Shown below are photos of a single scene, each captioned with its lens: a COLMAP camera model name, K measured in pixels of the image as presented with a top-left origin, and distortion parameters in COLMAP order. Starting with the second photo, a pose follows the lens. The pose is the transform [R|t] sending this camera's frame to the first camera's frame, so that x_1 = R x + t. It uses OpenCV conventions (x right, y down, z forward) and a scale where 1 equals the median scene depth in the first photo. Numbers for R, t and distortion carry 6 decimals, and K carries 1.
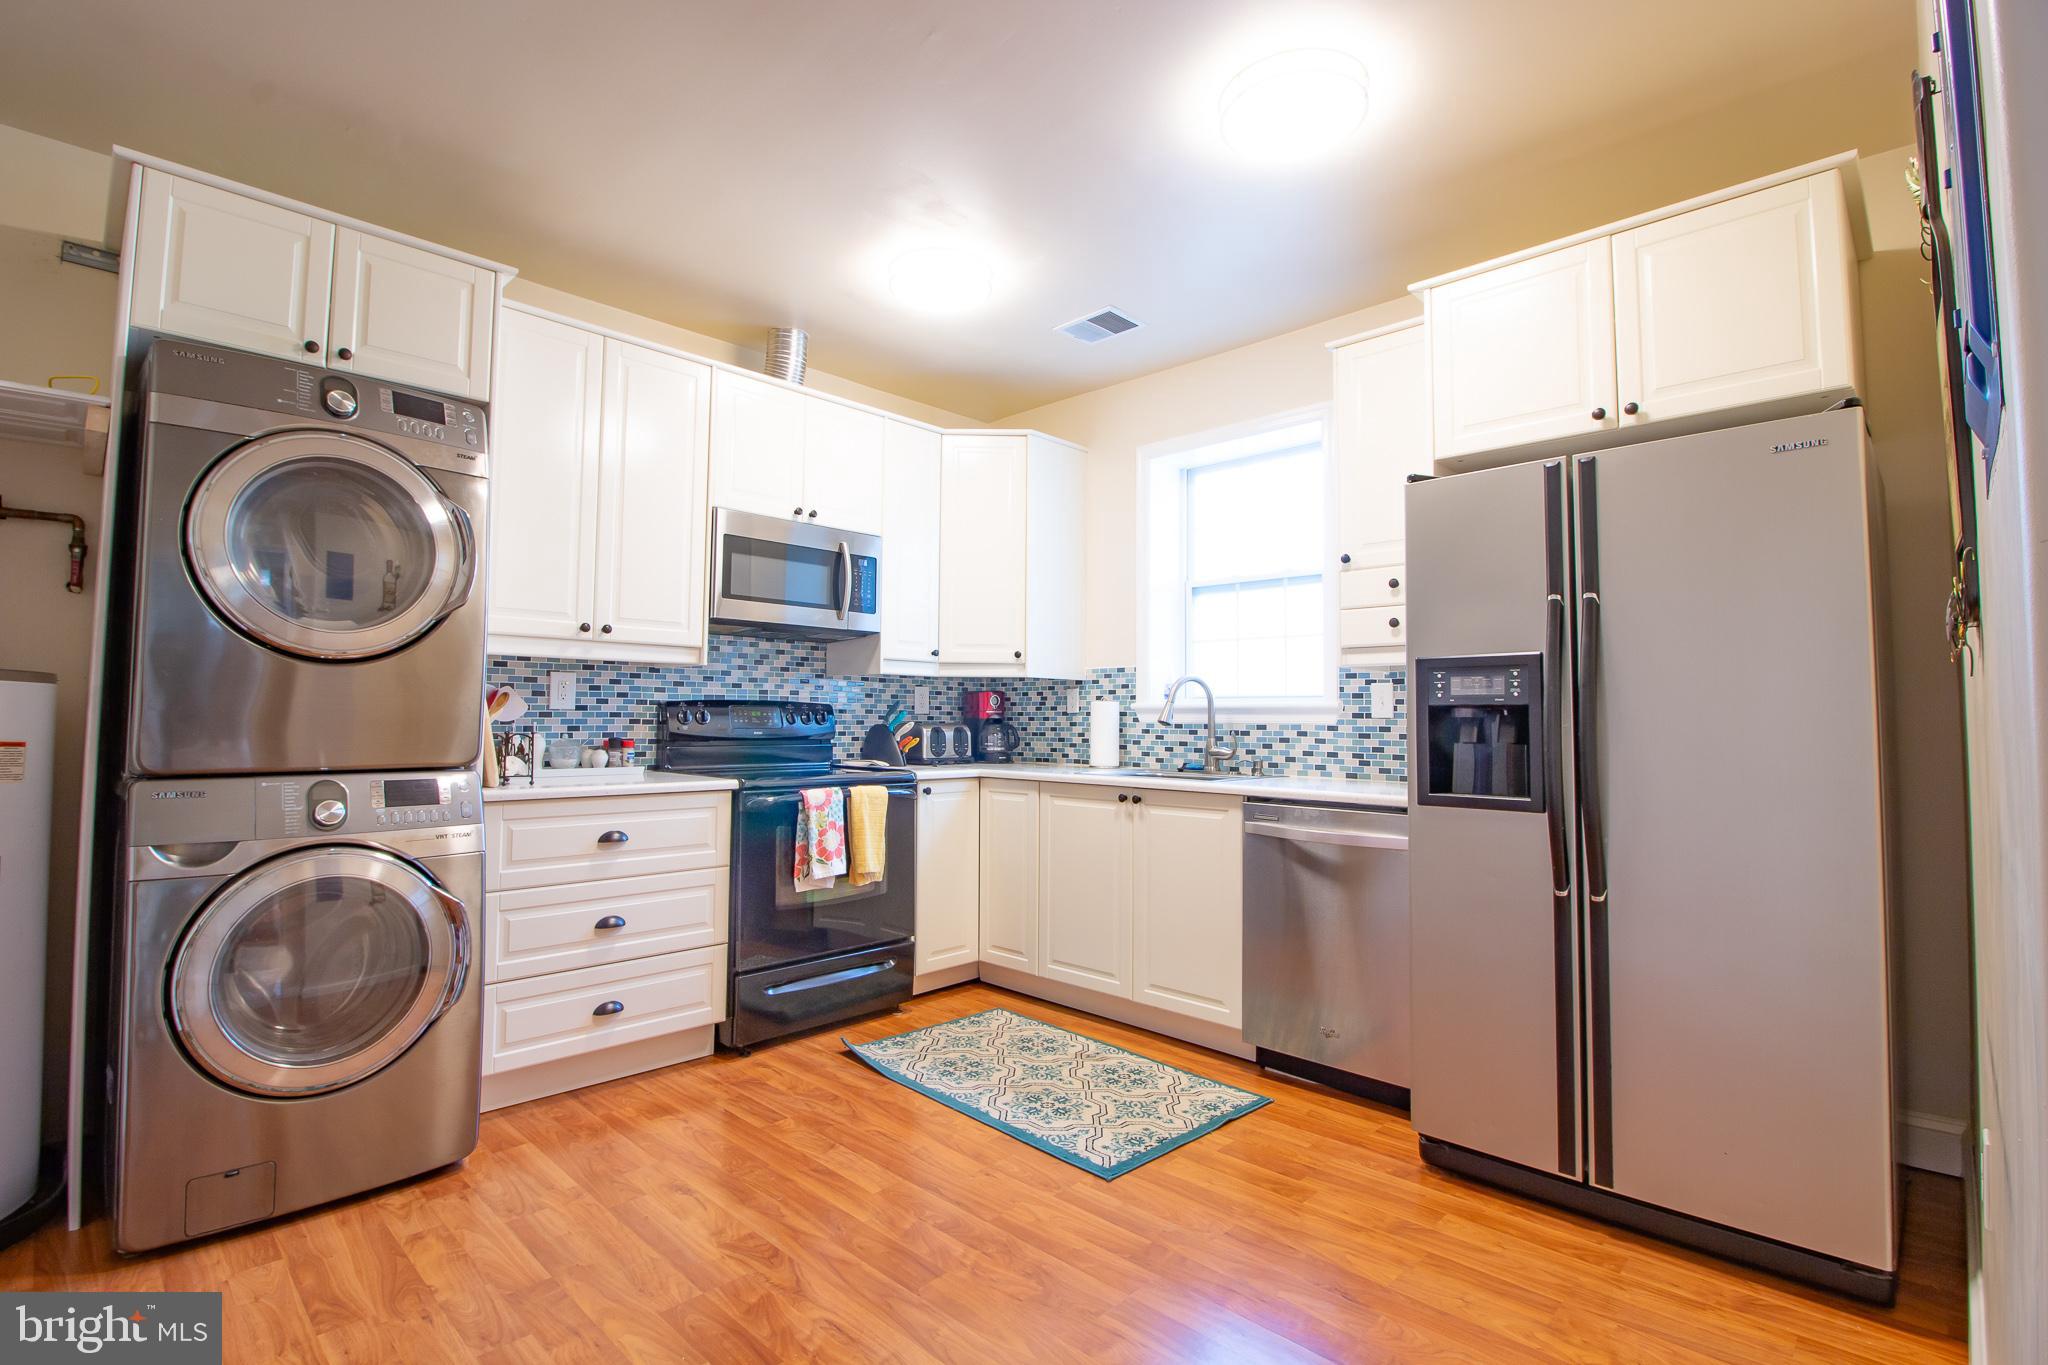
lens RADIAL K [[944.1, 0, 1014.8], [0, 944.1, 672.8], [0, 0, 1]] dist [-0.006426, -0.008639]
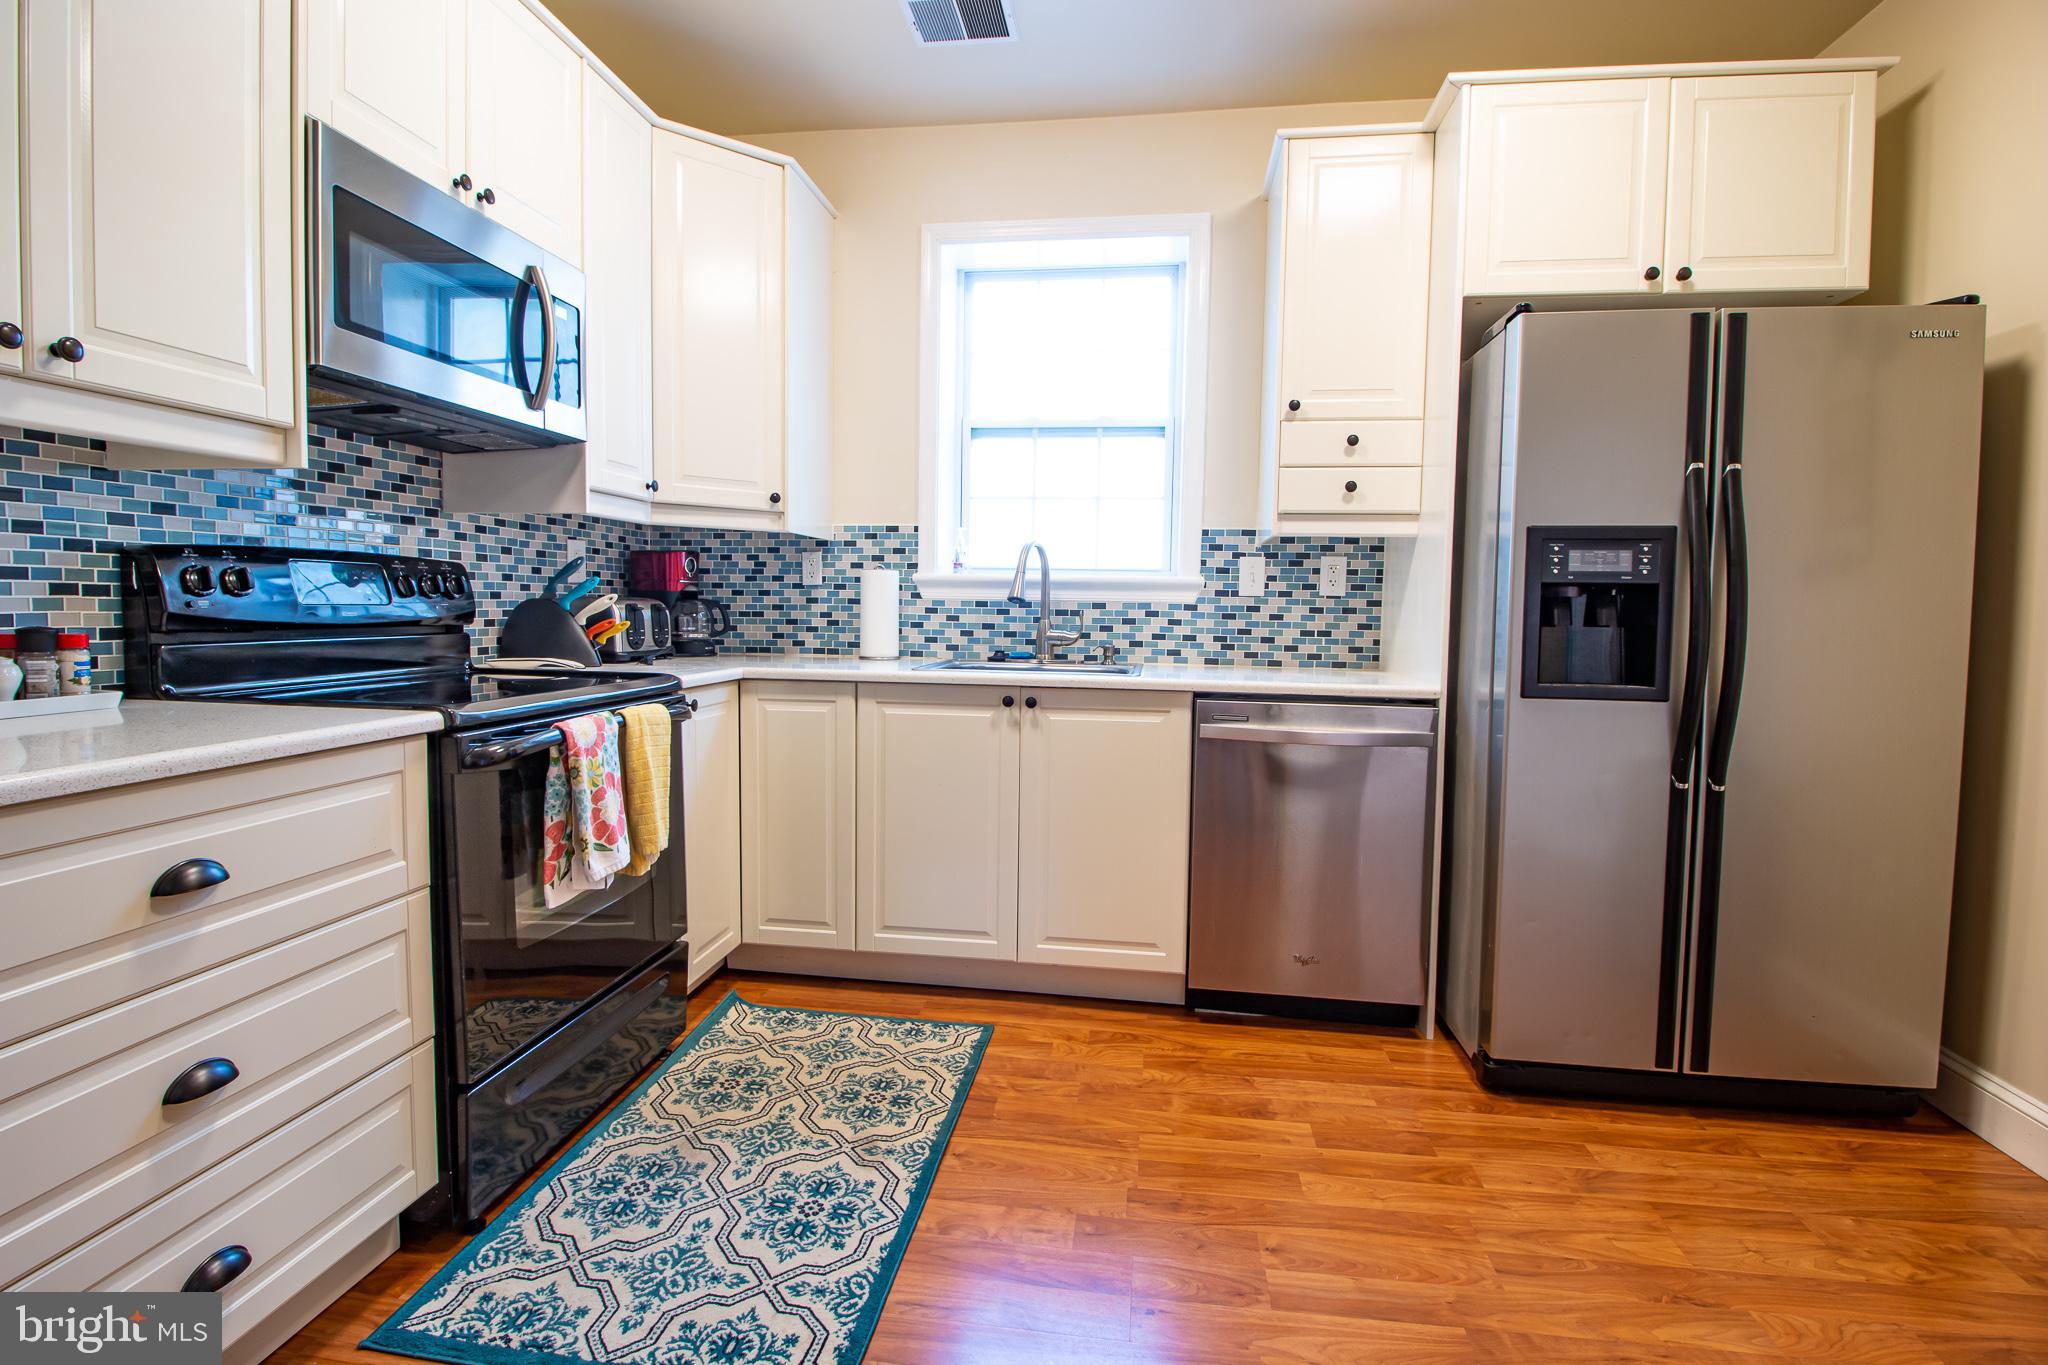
lens RADIAL K [[944.1, 0, 1029.1], [0, 944.1, 668.0], [0, 0, 1]] dist [-0.006426, -0.008639]
pose [[0.806535, -0.035376, 0.590127, -0.310212], [-0.038399, 0.992965, 0.112006, 0.023710], [-0.589938, -0.112997, 0.799503, 0.405731]]
